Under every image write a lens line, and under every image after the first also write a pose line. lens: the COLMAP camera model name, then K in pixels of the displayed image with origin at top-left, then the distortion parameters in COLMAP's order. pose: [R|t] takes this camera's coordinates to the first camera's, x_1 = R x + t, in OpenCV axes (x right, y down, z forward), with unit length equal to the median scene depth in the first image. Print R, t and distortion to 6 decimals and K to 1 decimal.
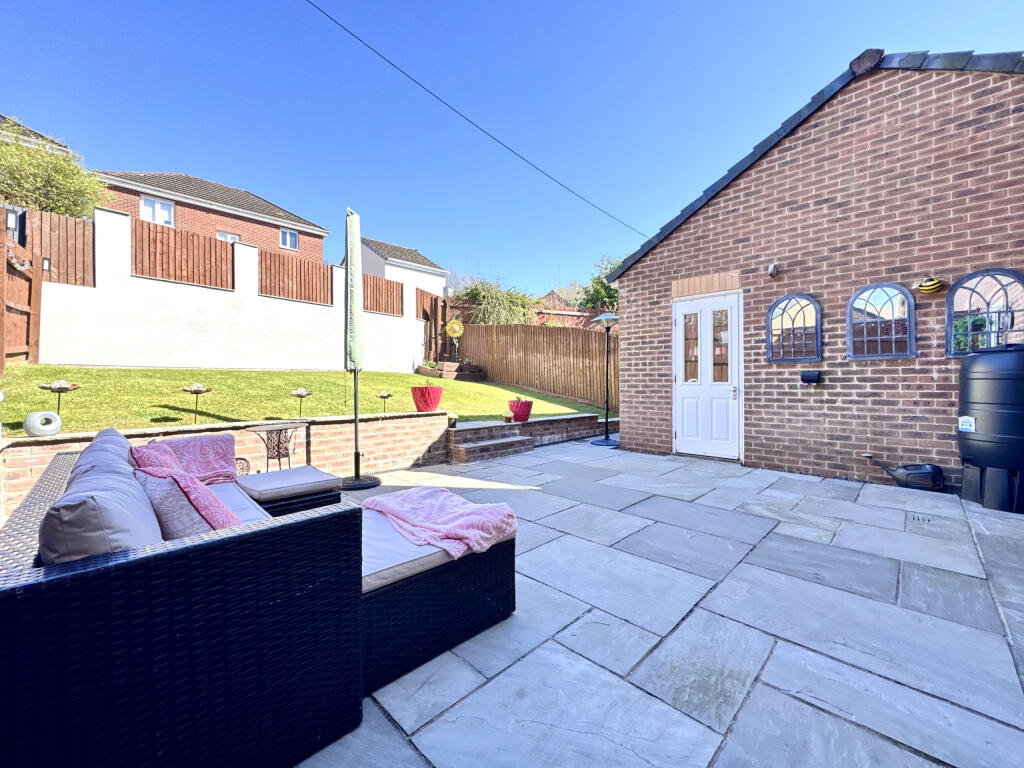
lens RADIAL K [[409.8, 0, 511.6], [0, 409.8, 382.7], [0, 0, 1]] dist [-0.003205, 0.000150]
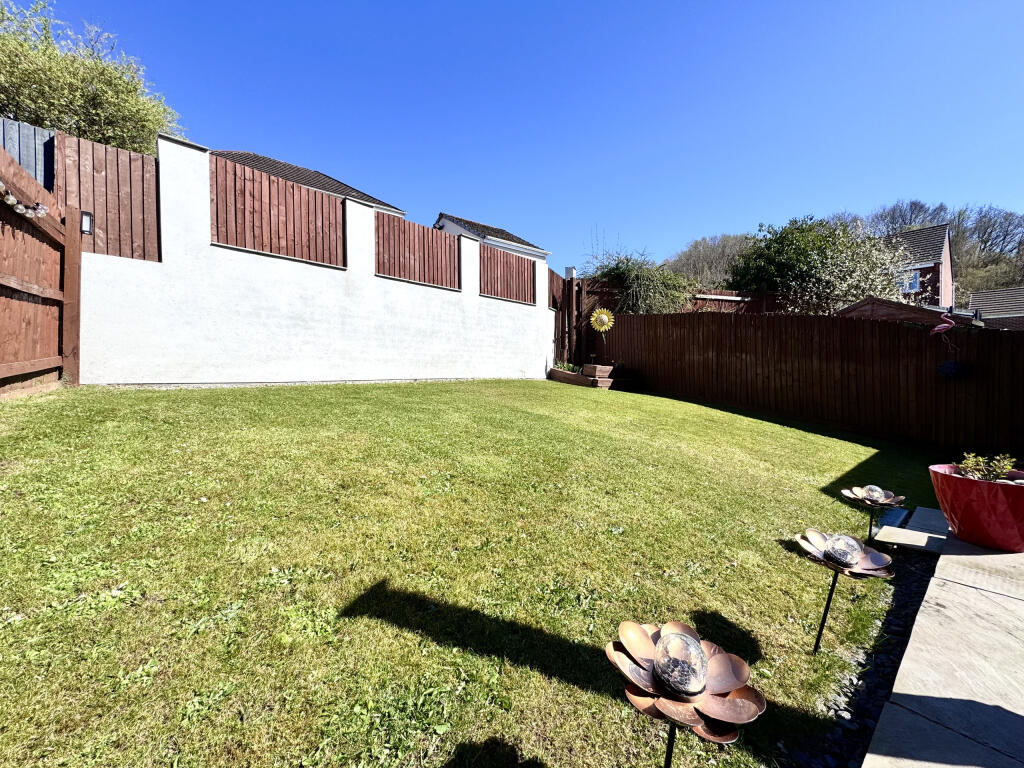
lens RADIAL K [[409.8, 0, 512.5], [0, 409.8, 381.3], [0, 0, 1]] dist [-0.003205, 0.000150]
pose [[0.995725, -0.000049, -0.092363, -0.315178], [0.001608, 0.999857, 0.016806, -0.042991], [0.092349, -0.016883, 0.995584, 0.313770]]
